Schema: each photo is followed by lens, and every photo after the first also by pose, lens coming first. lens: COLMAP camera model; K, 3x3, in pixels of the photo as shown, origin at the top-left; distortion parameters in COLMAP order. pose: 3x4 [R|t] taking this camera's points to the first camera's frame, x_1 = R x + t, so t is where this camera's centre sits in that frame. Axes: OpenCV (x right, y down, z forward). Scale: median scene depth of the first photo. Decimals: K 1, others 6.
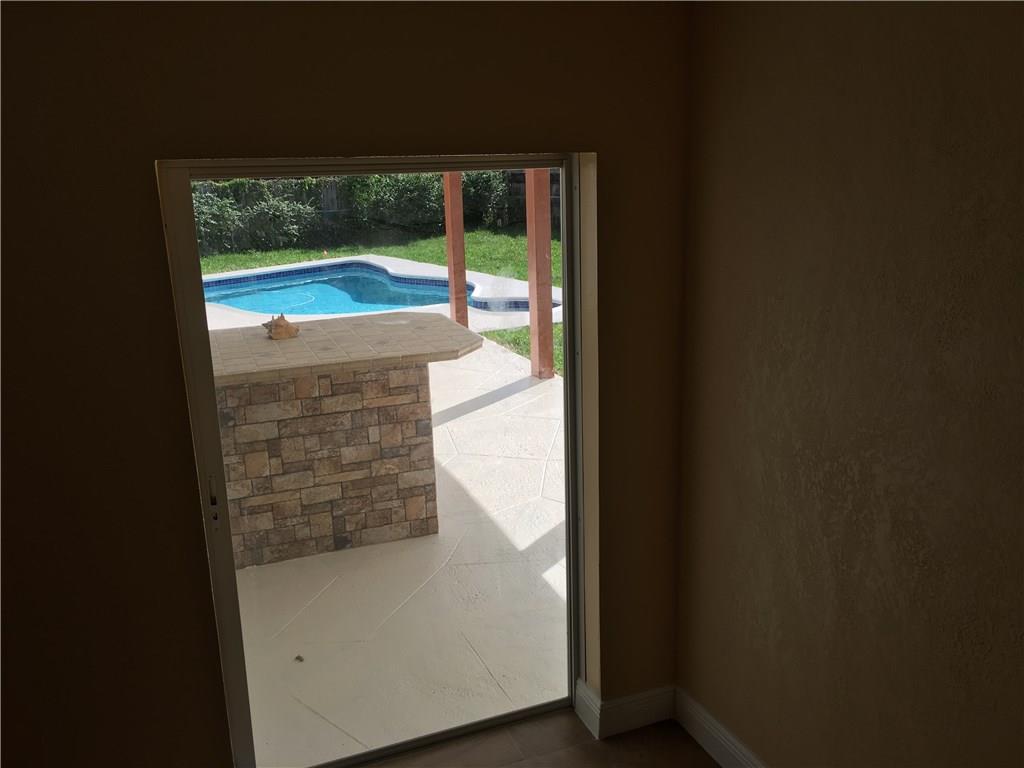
lens RADIAL K [[872.5, 0, 512.5], [0, 872.5, 386.7], [0, 0, 1]] dist [0.058137, -0.042859]
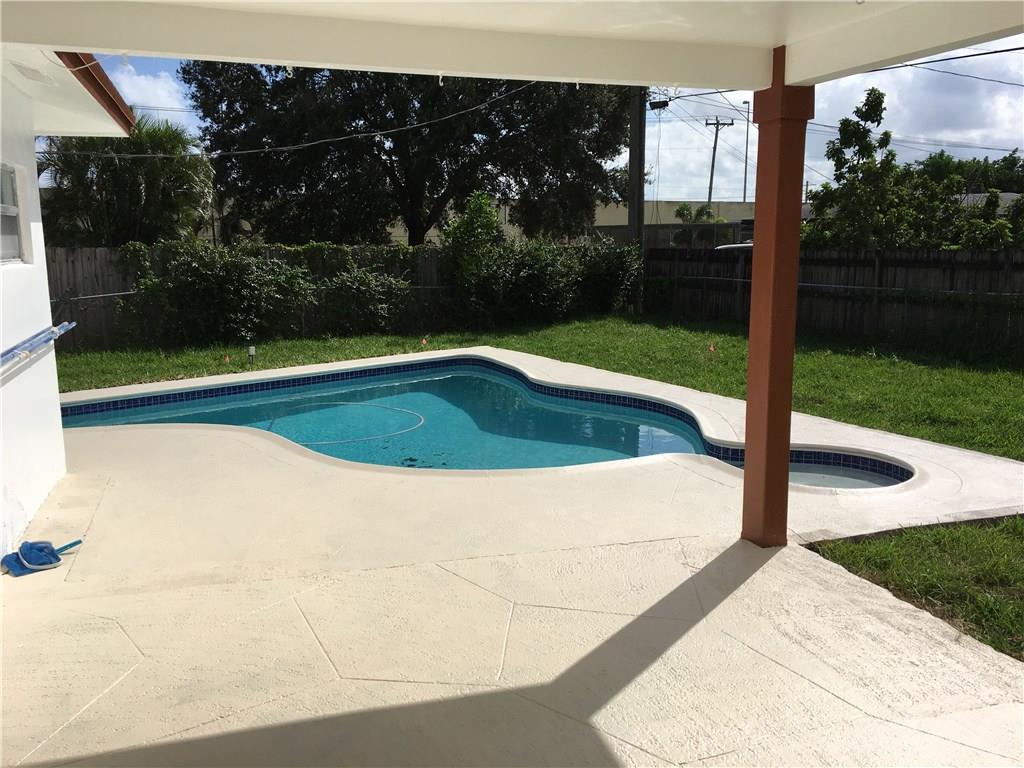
lens RADIAL K [[872.5, 0, 512.2], [0, 872.5, 382.7], [0, 0, 1]] dist [0.058137, -0.042859]
pose [[0.996718, 0.039622, -0.070593, -0.082621], [-0.046483, 0.994065, -0.098360, -0.047765], [0.066277, 0.101319, 0.992644, 0.266794]]
